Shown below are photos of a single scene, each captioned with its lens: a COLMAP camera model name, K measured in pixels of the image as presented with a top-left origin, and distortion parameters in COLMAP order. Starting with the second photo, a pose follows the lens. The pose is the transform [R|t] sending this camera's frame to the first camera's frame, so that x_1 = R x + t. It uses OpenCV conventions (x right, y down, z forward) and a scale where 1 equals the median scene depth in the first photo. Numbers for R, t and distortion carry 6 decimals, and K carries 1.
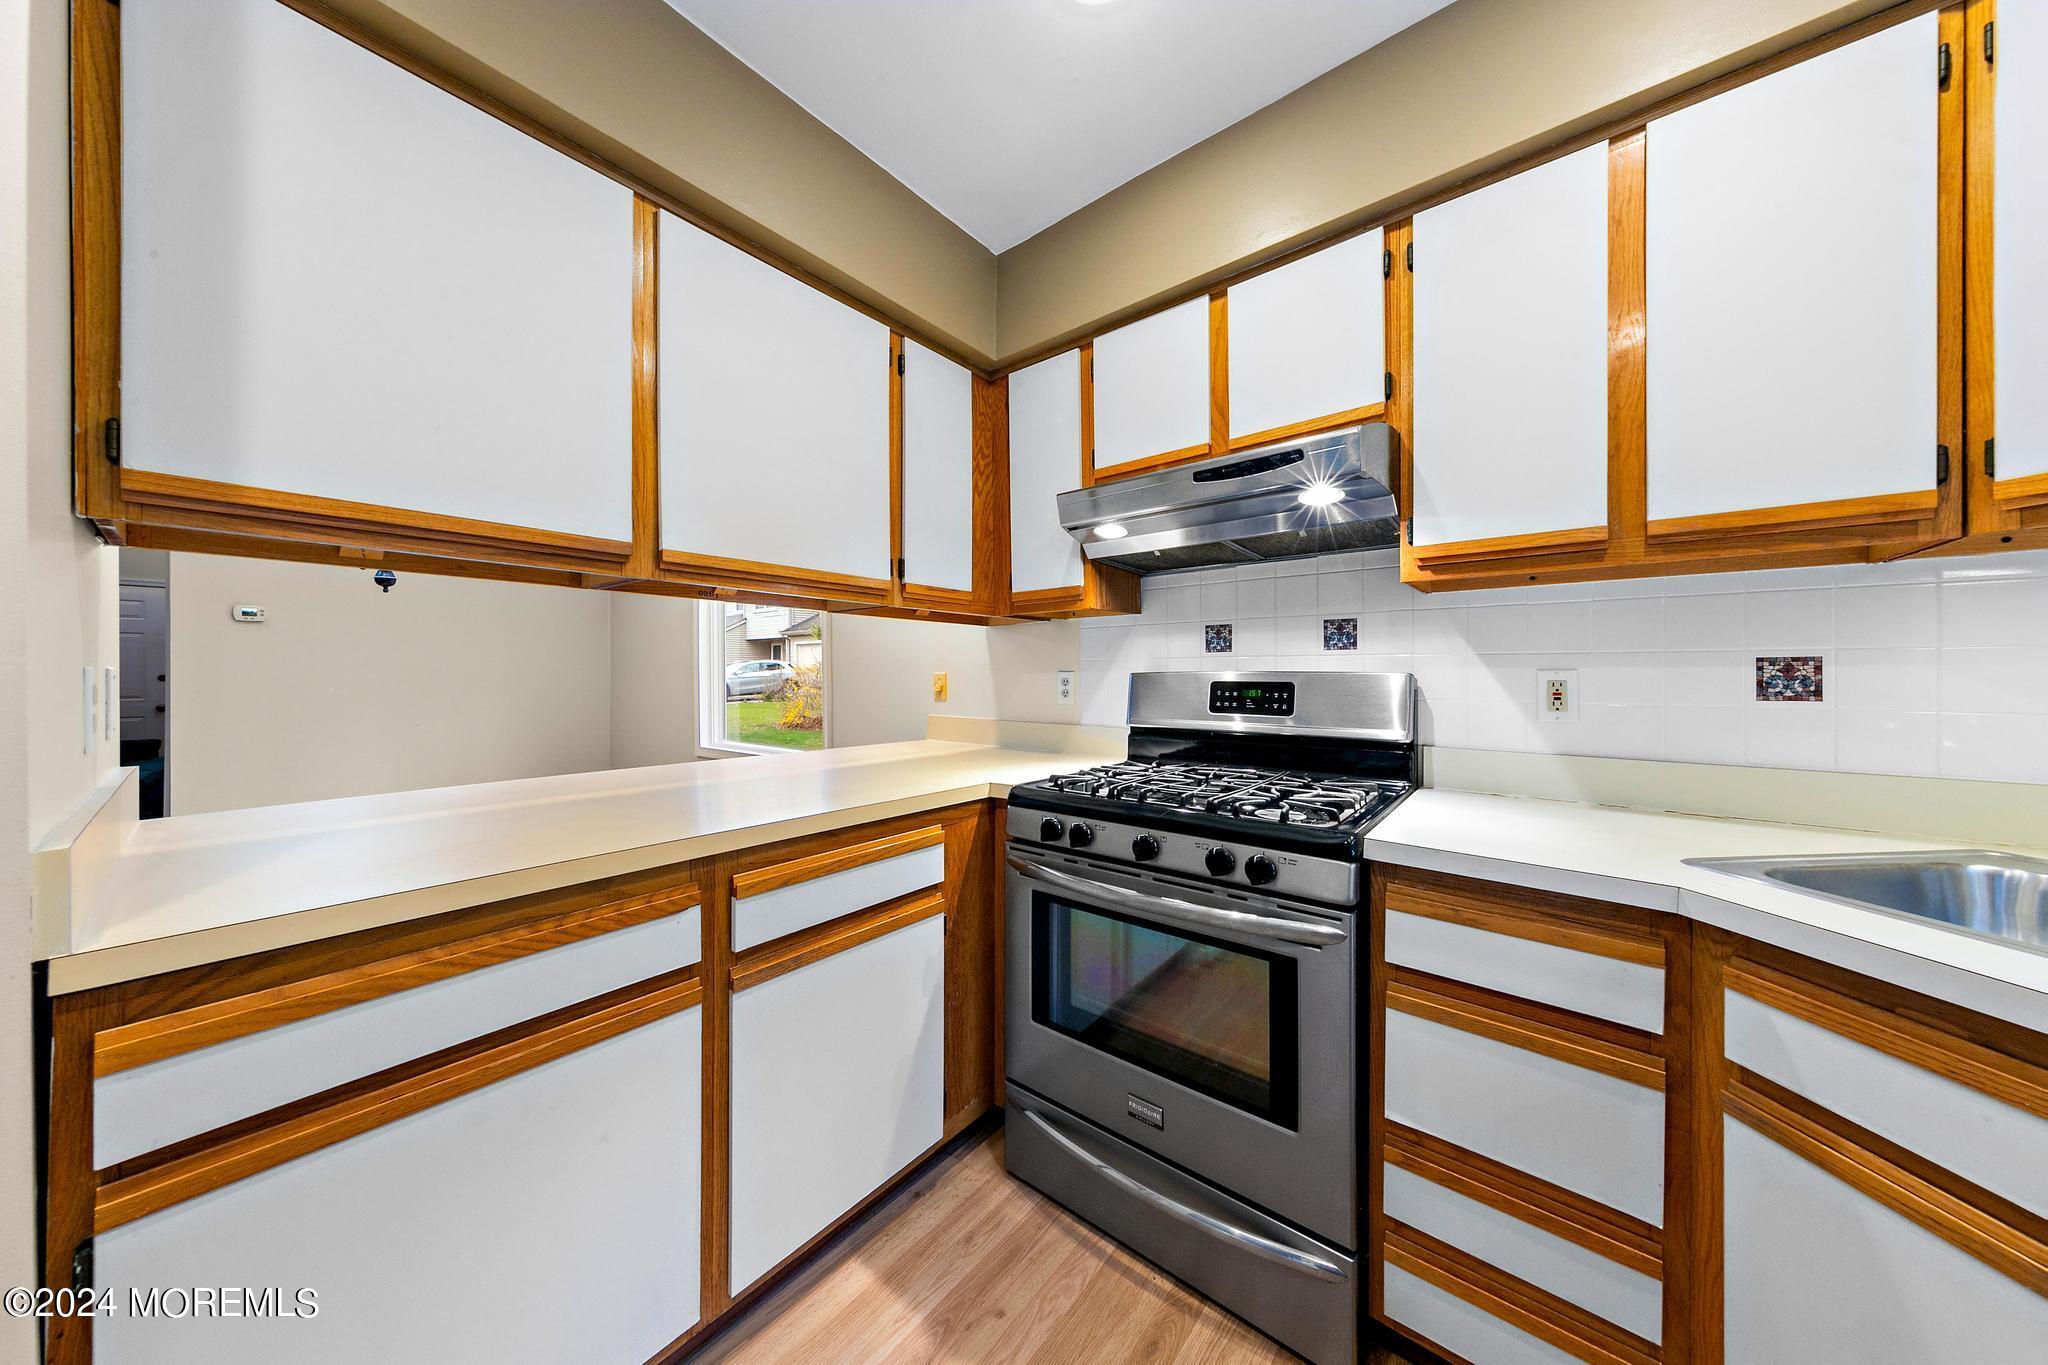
lens RADIAL K [[646.7, 0, 1035.7], [0, 646.7, 672.7], [0, 0, 1]] dist [0.005486, -0.000128]
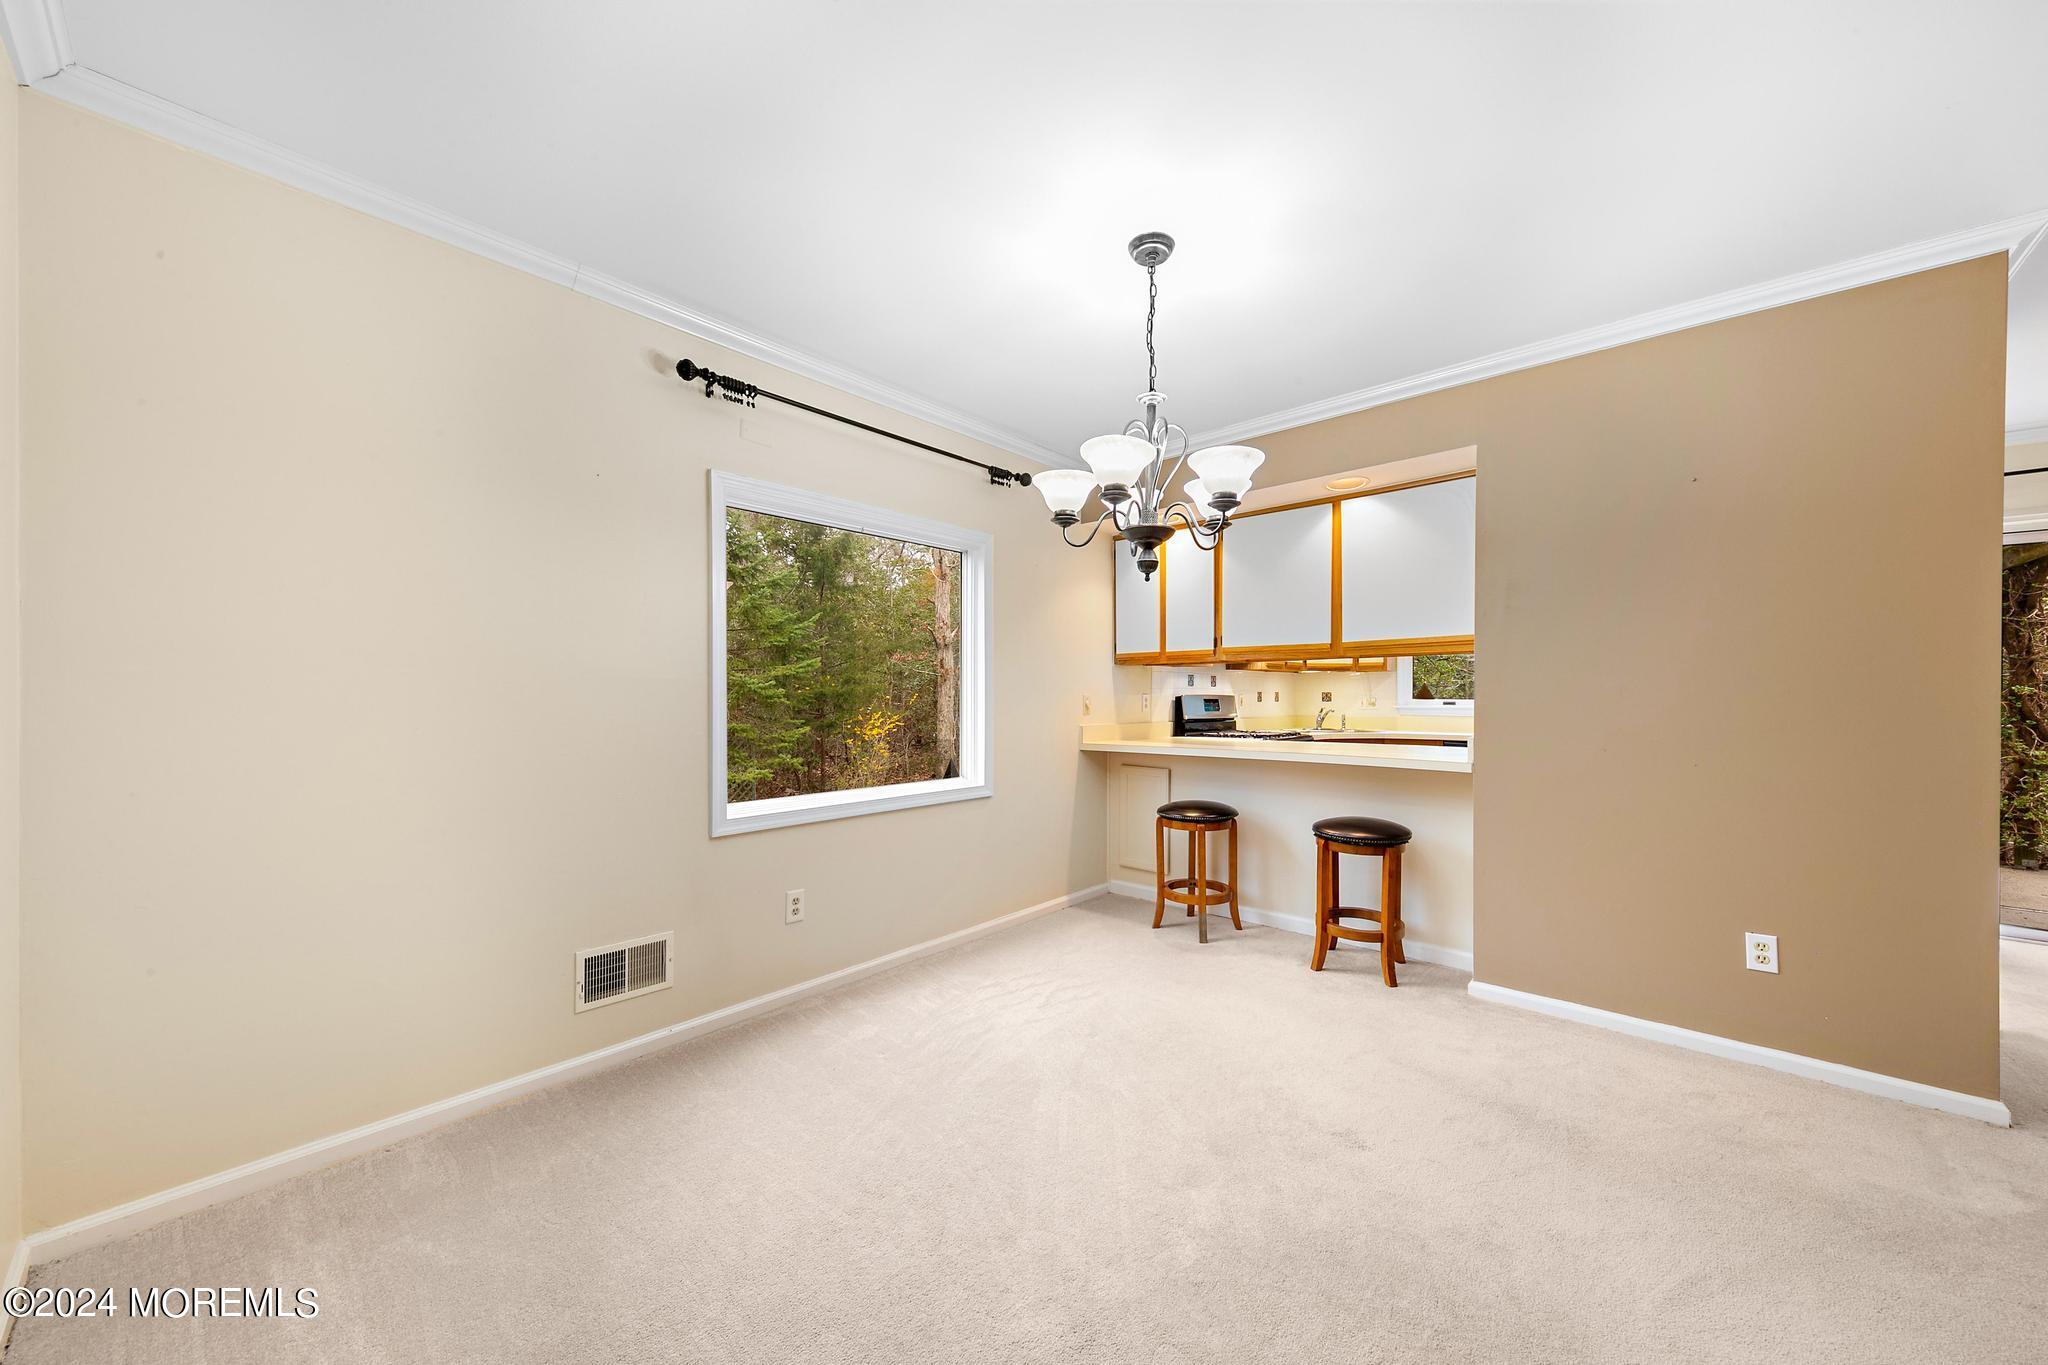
lens RADIAL K [[726.6, 0, 1022.1], [0, 726.6, 699.8], [0, 0, 1]] dist [0.001366, 0.000017]
pose [[0.071340, -0.005112, 0.997439, -3.370462], [-0.001778, 0.999985, 0.005252, 0.007313], [-0.997450, -0.002148, 0.071330, 2.003350]]
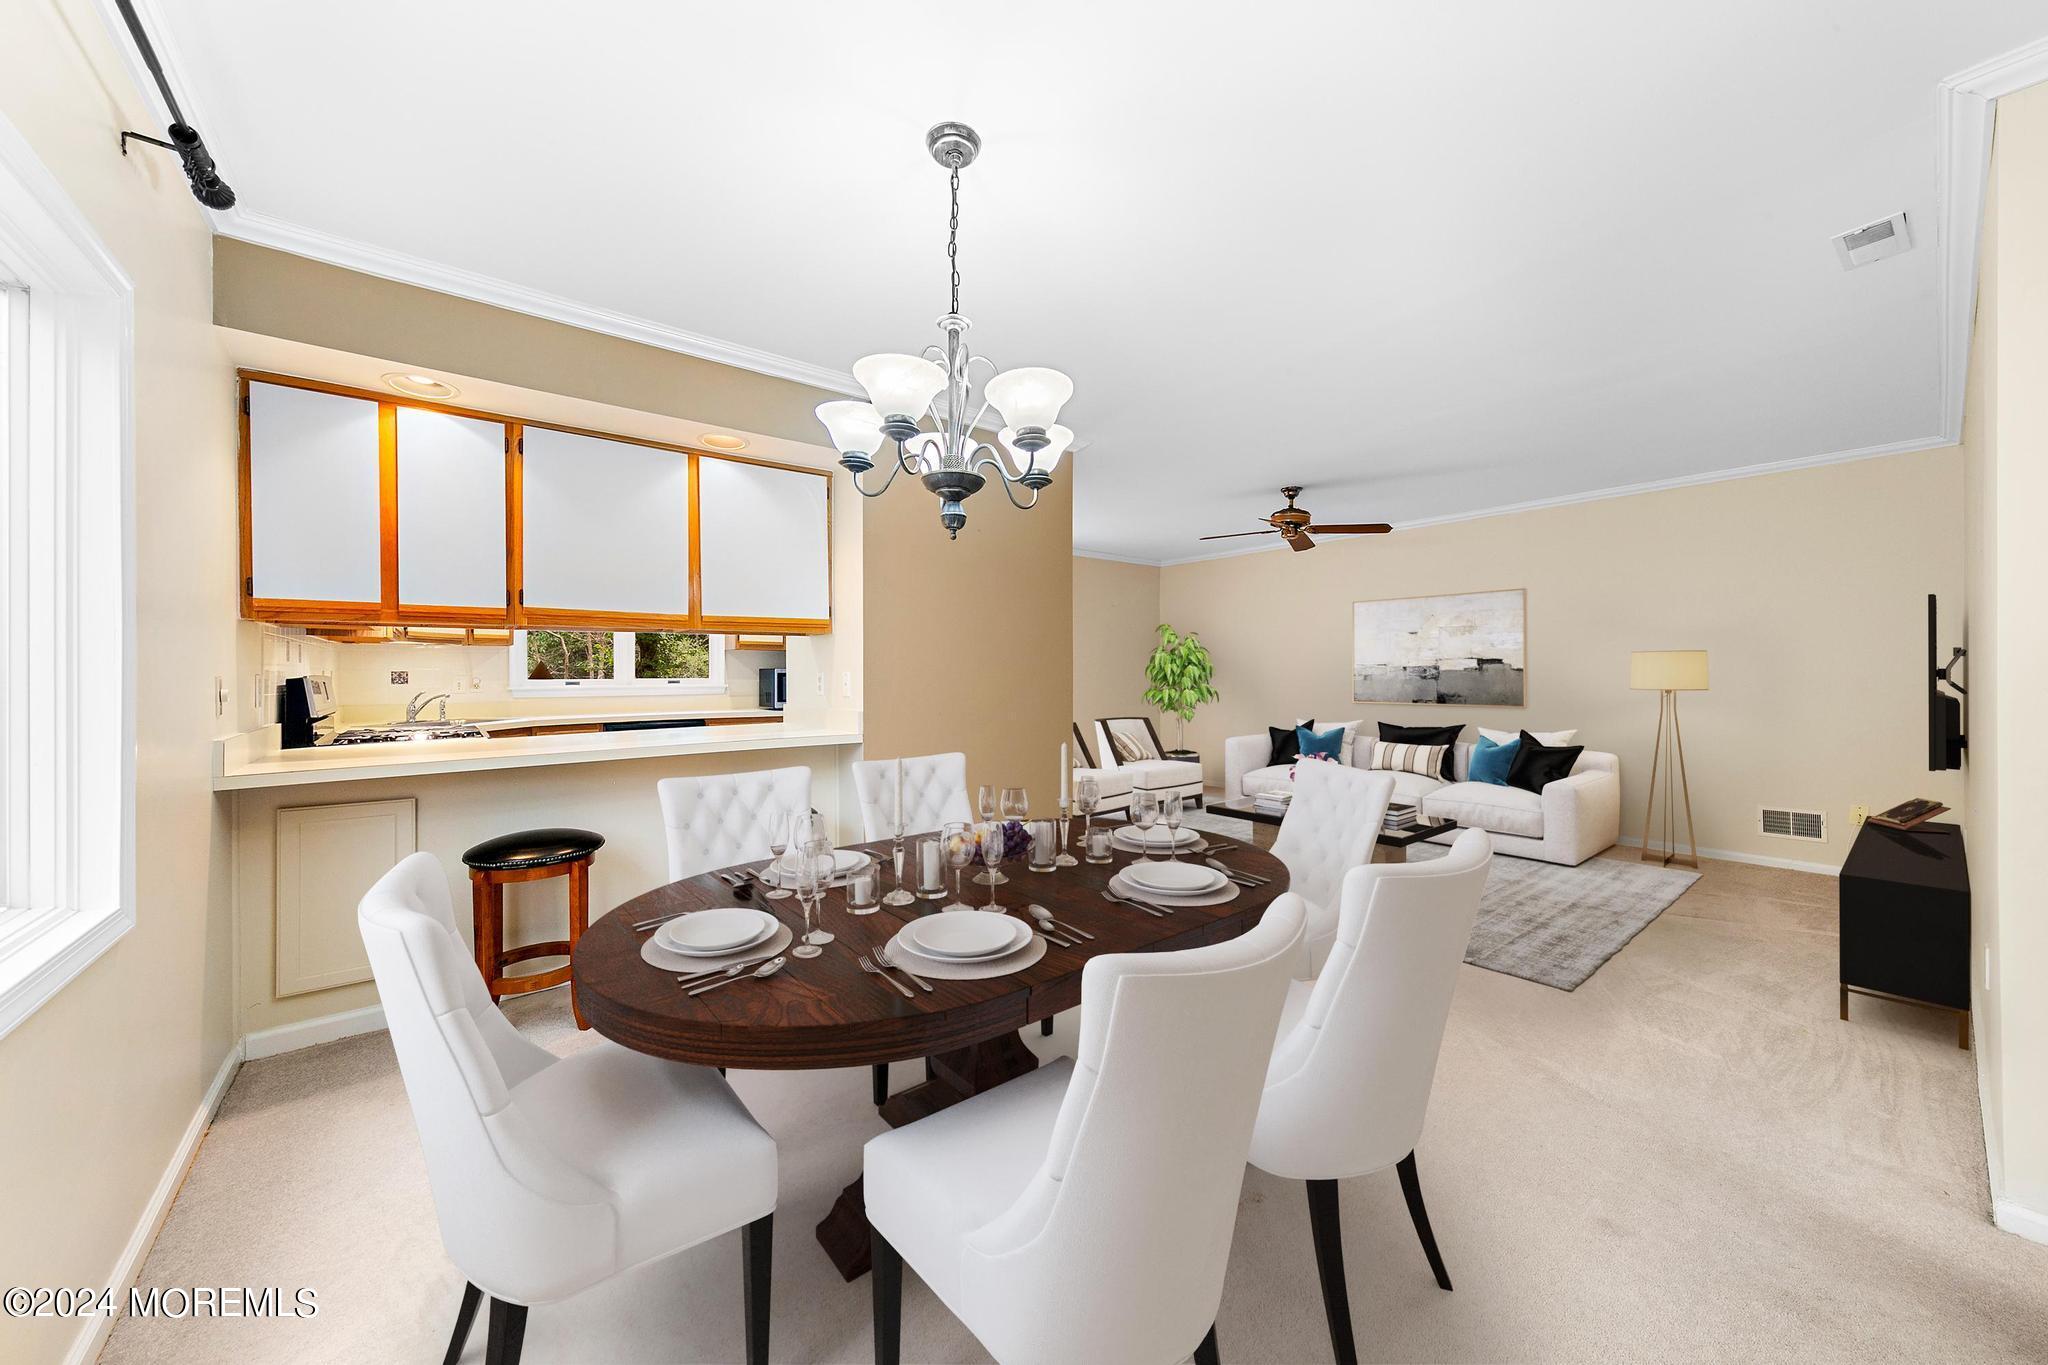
lens RADIAL K [[737.1, 0, 1036.9], [0, 737.1, 672.9], [0, 0, 1]] dist [-0.000085, 0.000000]
pose [[-0.975574, 0.004909, 0.219615, -2.278036], [0.004660, 0.999988, -0.001652, 0.004663], [-0.219620, -0.000588, -0.975585, 3.060432]]
